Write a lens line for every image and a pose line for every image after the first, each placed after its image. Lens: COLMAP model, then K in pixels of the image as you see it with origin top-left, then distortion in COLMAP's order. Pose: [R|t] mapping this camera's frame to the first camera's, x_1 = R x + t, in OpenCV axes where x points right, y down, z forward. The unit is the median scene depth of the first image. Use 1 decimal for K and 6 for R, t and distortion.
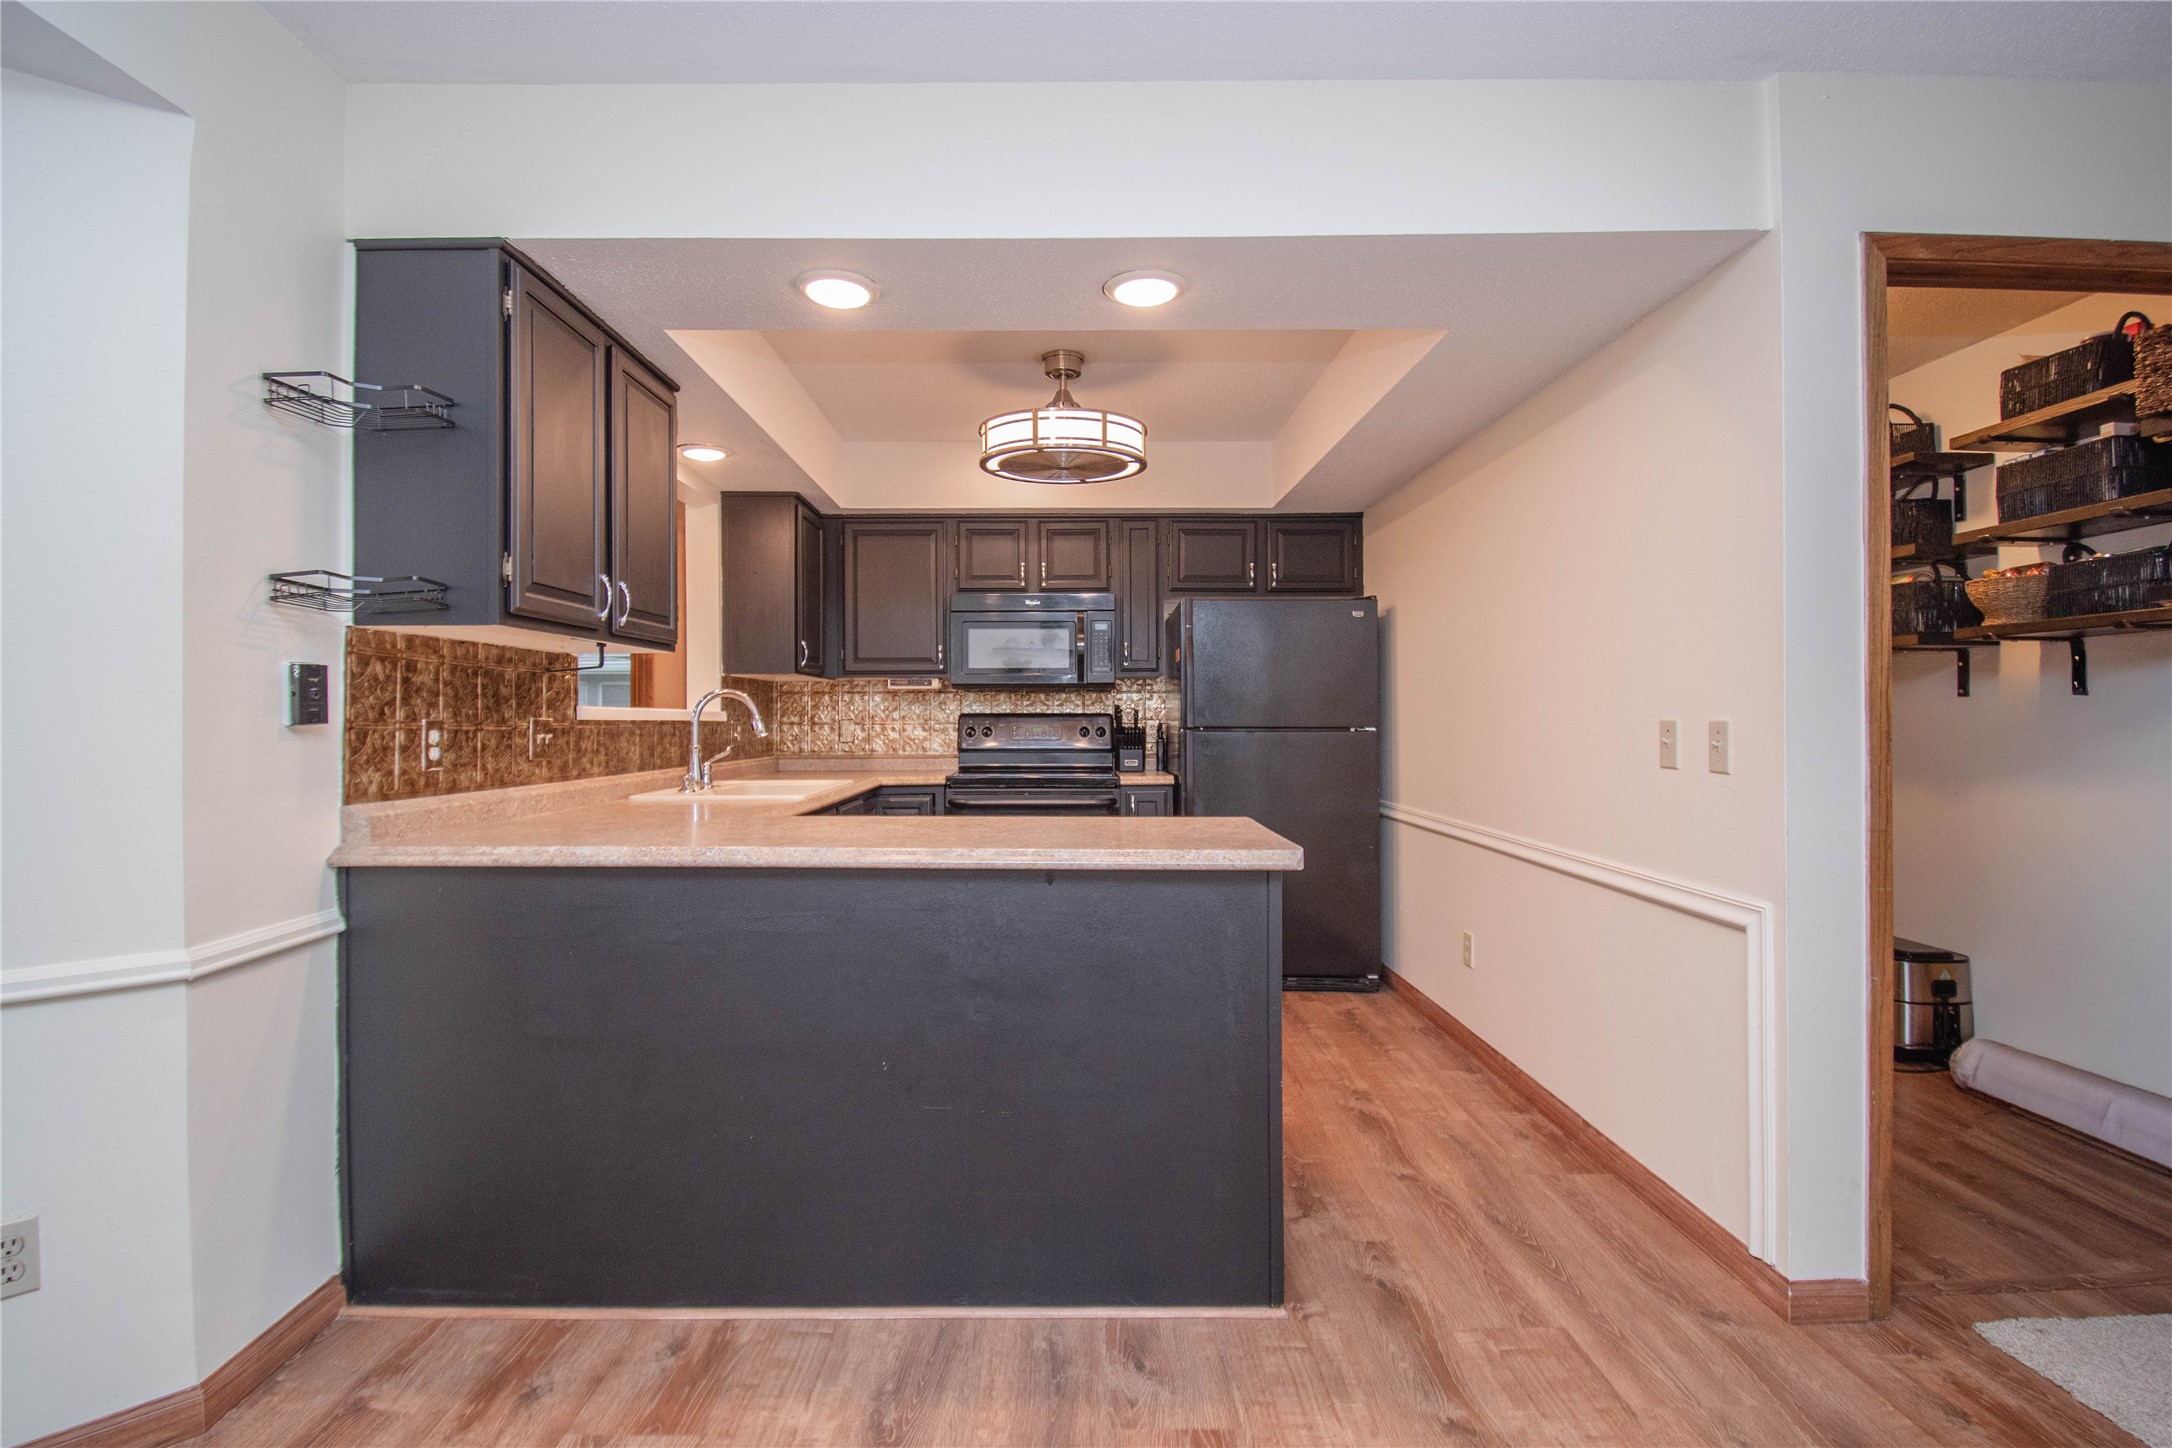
lens RADIAL K [[998.1, 0, 1061.8], [0, 998.1, 709.2], [0, 0, 1]] dist [0.019241, -0.029080]
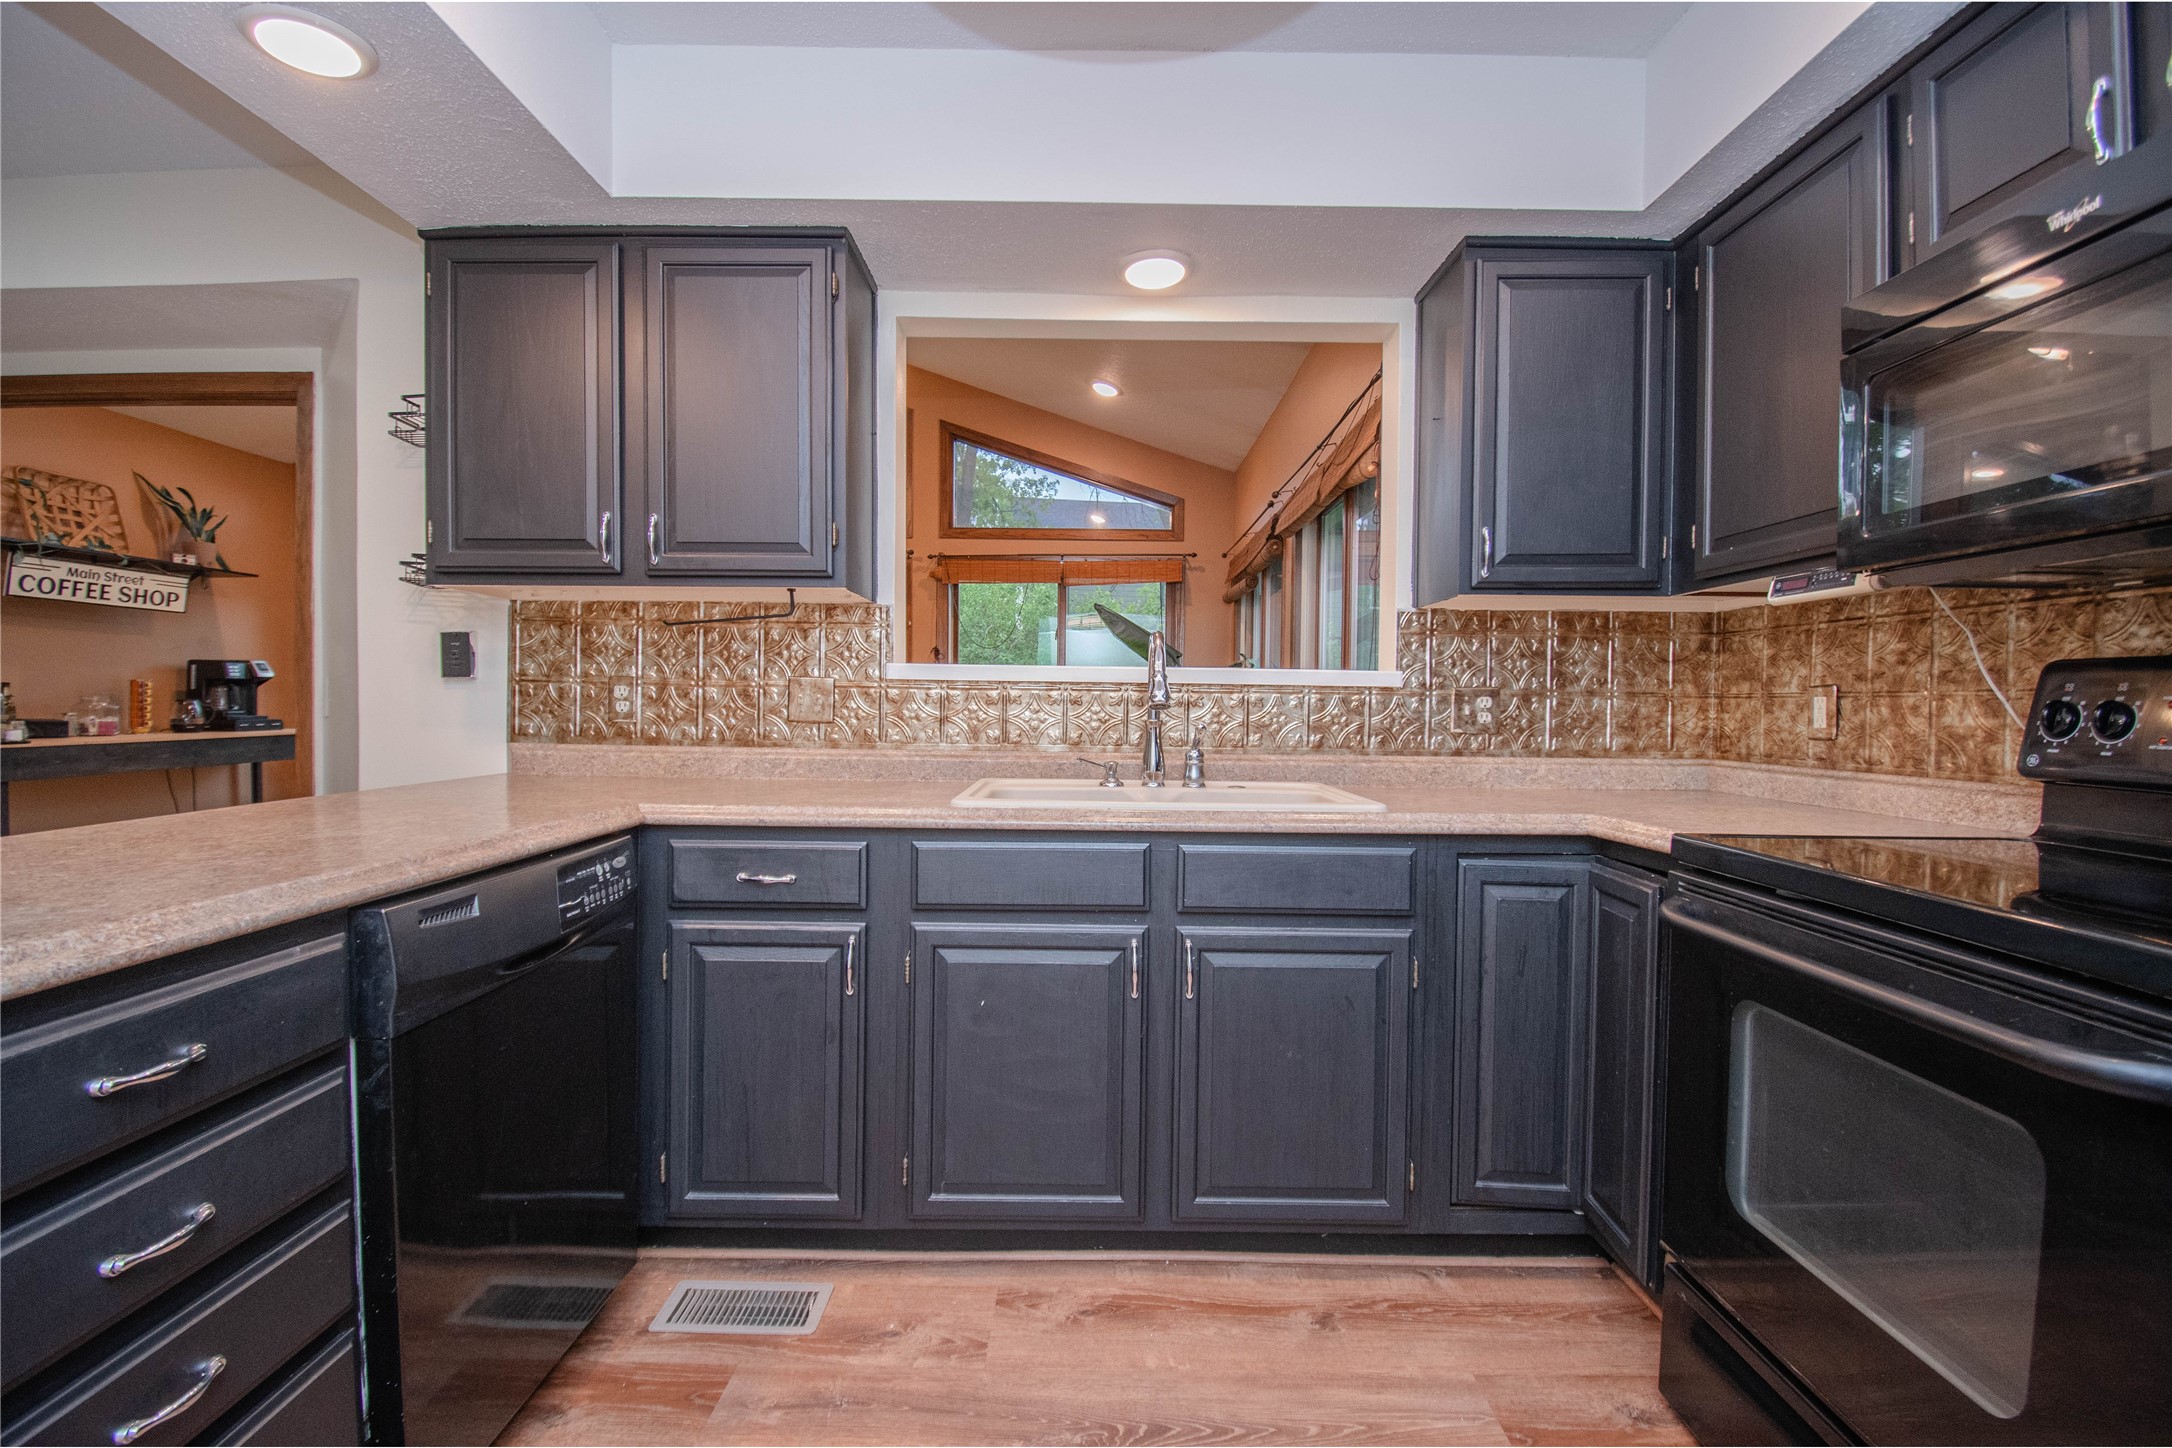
lens RADIAL K [[955.3, 0, 1075.5], [0, 955.3, 727.0], [0, 0, 1]] dist [0.016426, -0.024745]
pose [[-0.002725, 0.025098, -0.999681, 0.304816], [-0.001394, 0.999684, 0.025102, 0.028026], [0.999995, 0.001462, -0.002689, 1.062068]]
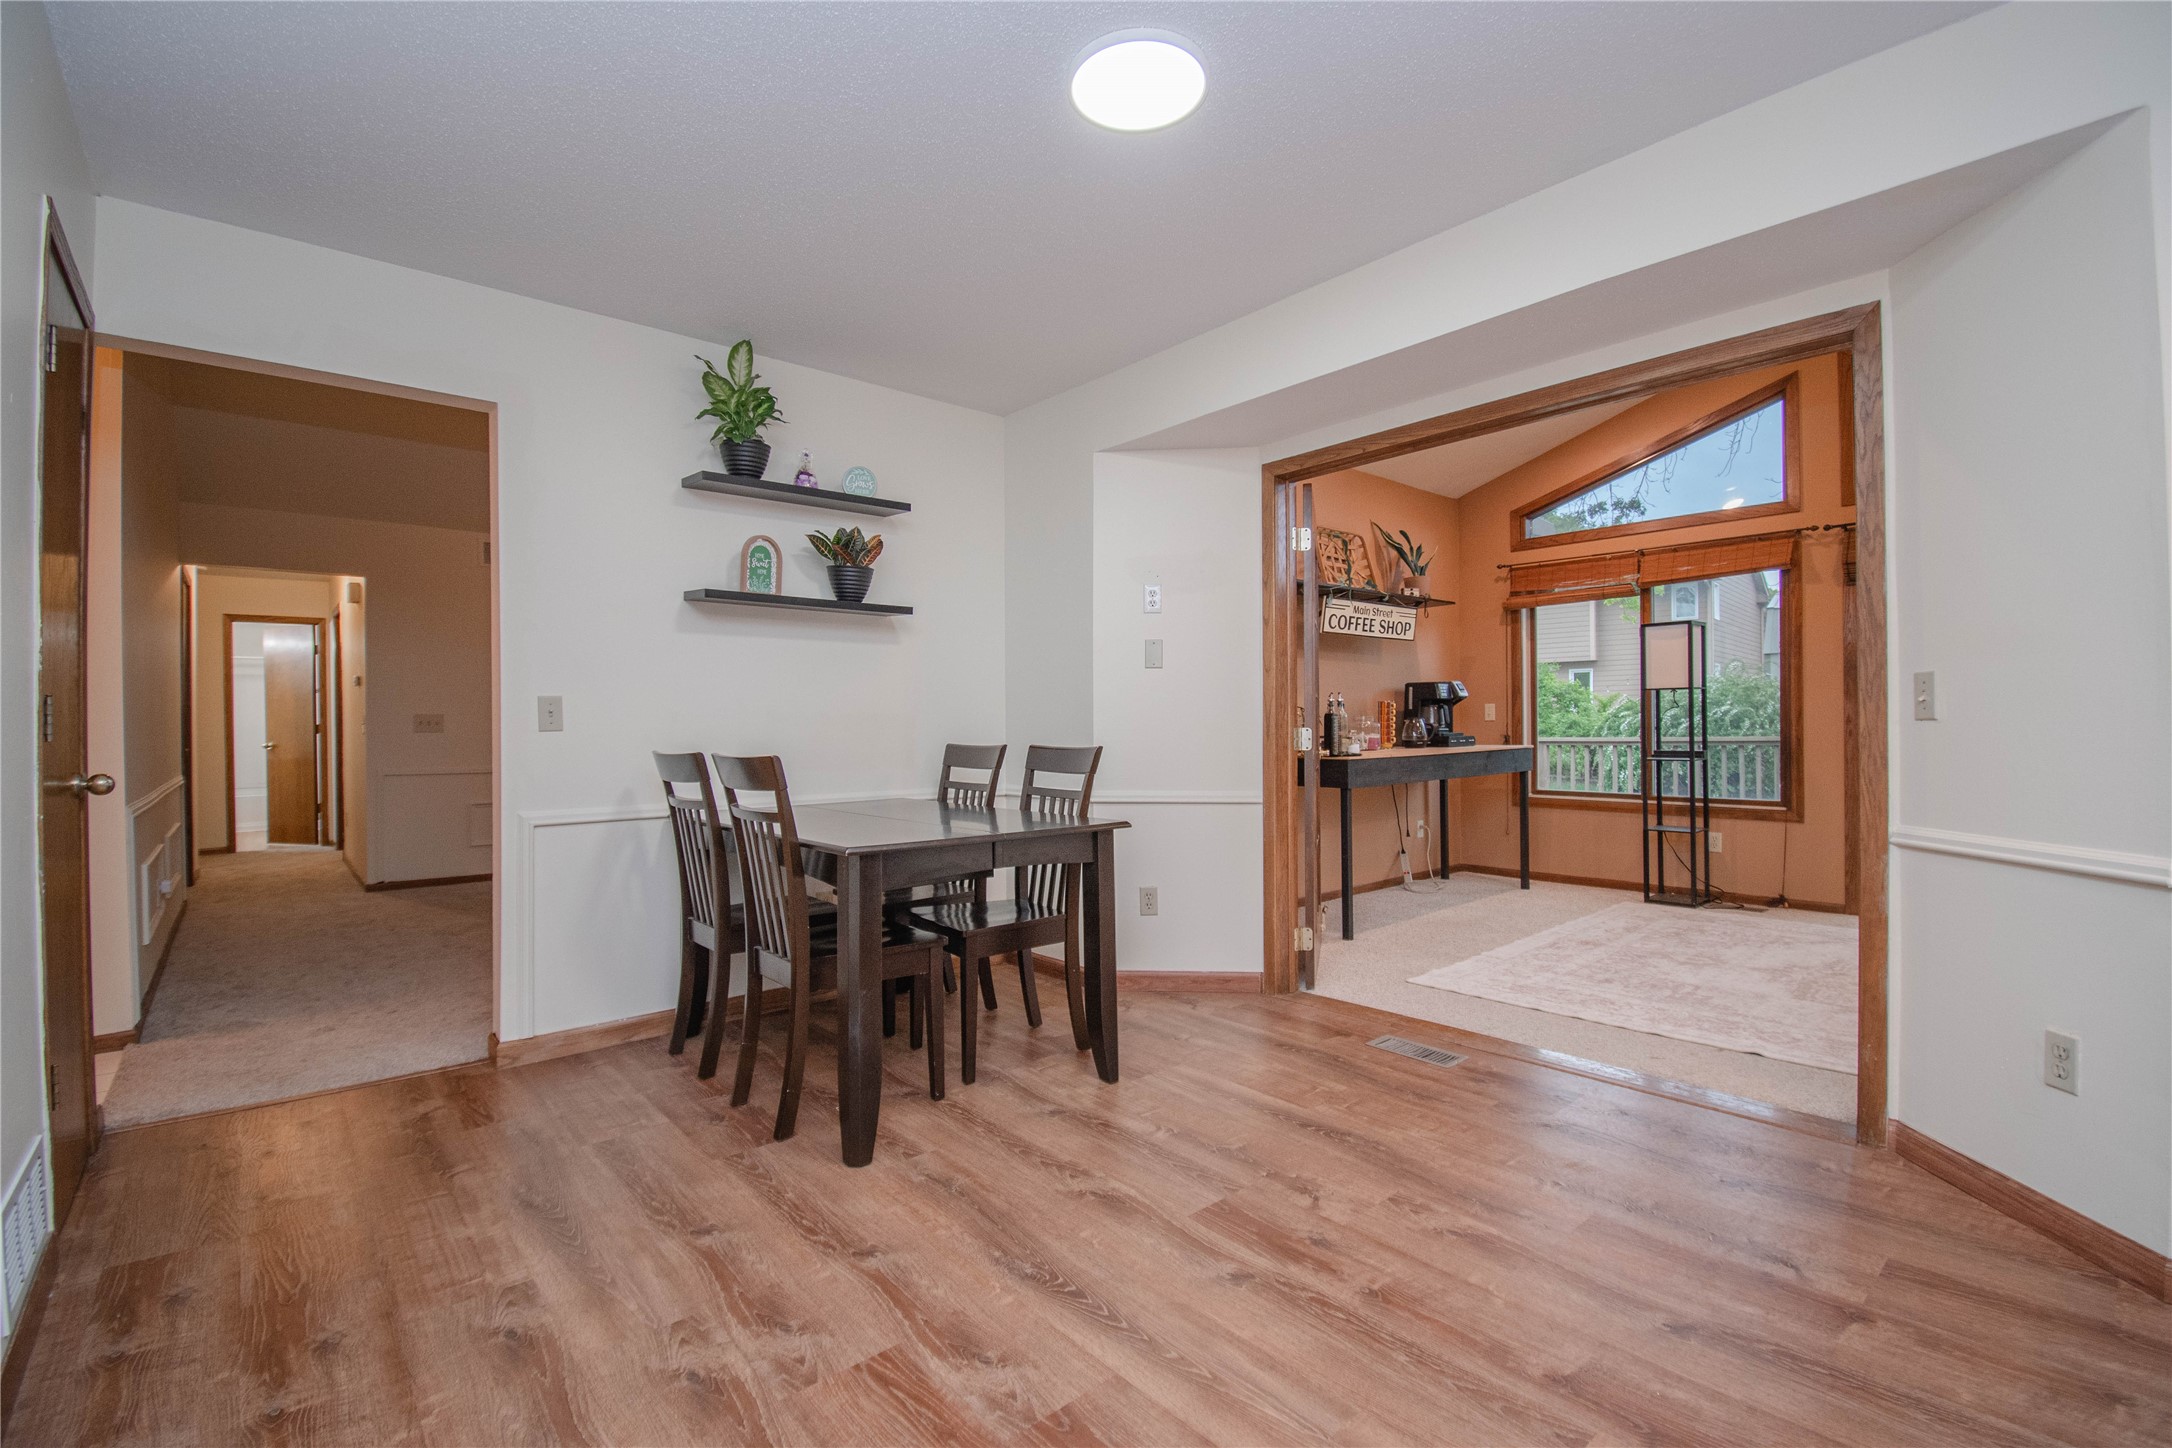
lens RADIAL K [[941.2, 0, 1077.1], [0, 941.2, 729.2], [0, 0, 1]] dist [0.017096, -0.022683]
pose [[-0.752400, 0.011497, -0.658607, 0.350787], [0.015560, 0.999879, -0.000322, 0.036035], [0.658523, -0.010490, -0.752487, 0.464415]]
